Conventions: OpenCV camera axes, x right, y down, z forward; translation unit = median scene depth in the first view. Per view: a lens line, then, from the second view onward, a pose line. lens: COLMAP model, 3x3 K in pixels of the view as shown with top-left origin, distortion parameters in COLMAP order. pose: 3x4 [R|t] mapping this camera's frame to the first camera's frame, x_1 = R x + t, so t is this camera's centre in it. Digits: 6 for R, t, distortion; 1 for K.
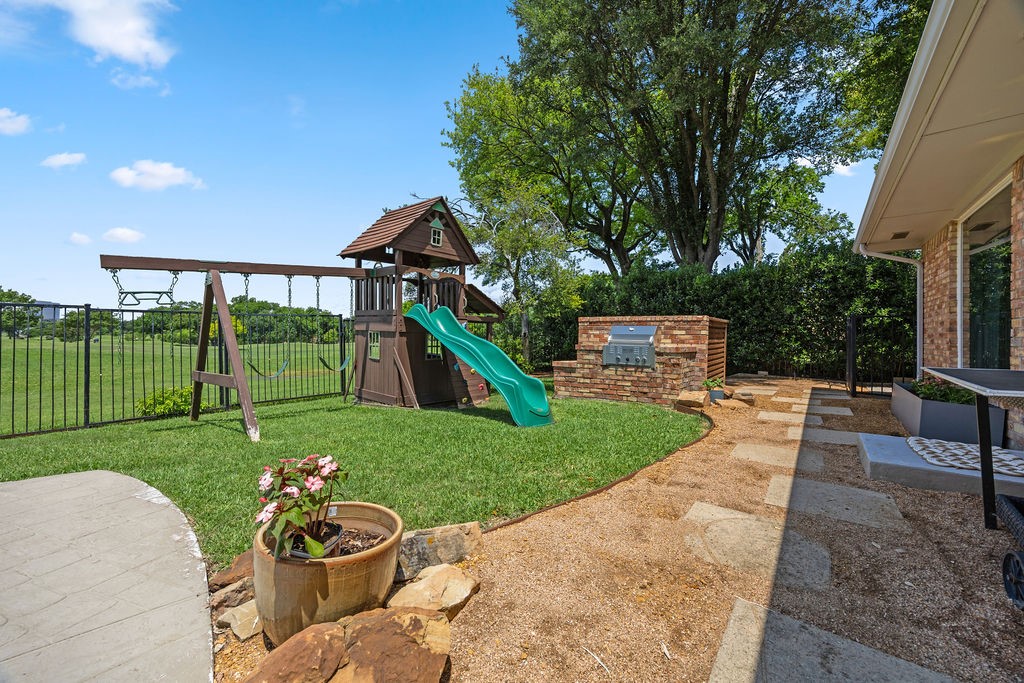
lens RADIAL K [[396.5, 0, 508.6], [0, 396.5, 339.4], [0, 0, 1]] dist [0.000475, -0.000079]
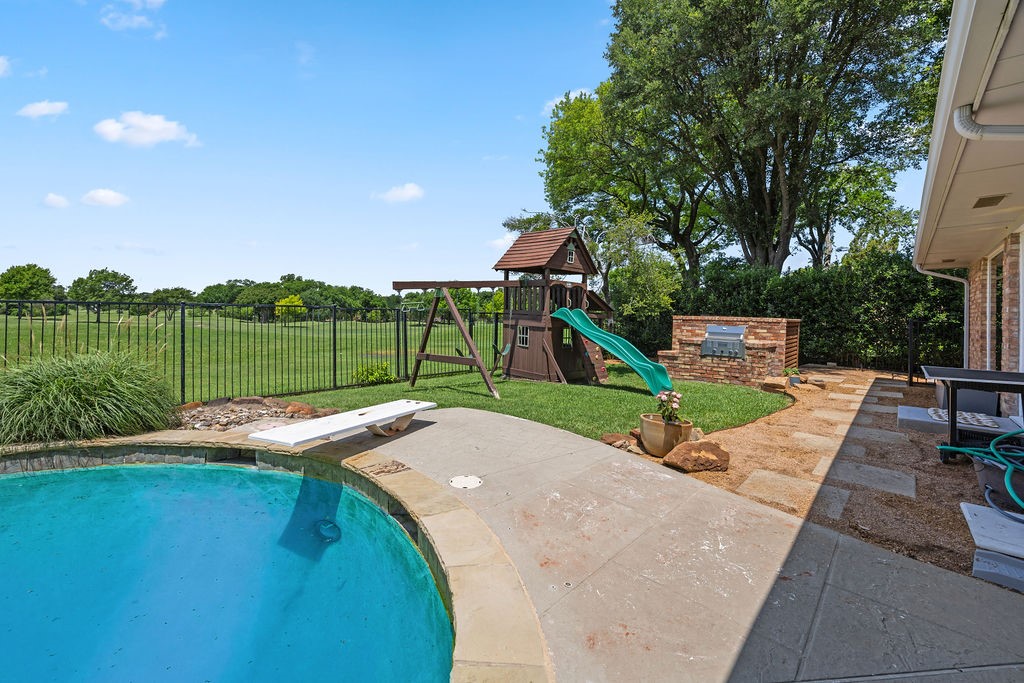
lens RADIAL K [[413.7, 0, 499.1], [0, 413.7, 313.9], [0, 0, 1]] dist [0.001614, 0.000446]
pose [[0.994357, 0.014505, -0.105088, -0.230519], [-0.015838, 0.999804, -0.011868, -0.036588], [0.104896, 0.013466, 0.994392, -0.353613]]
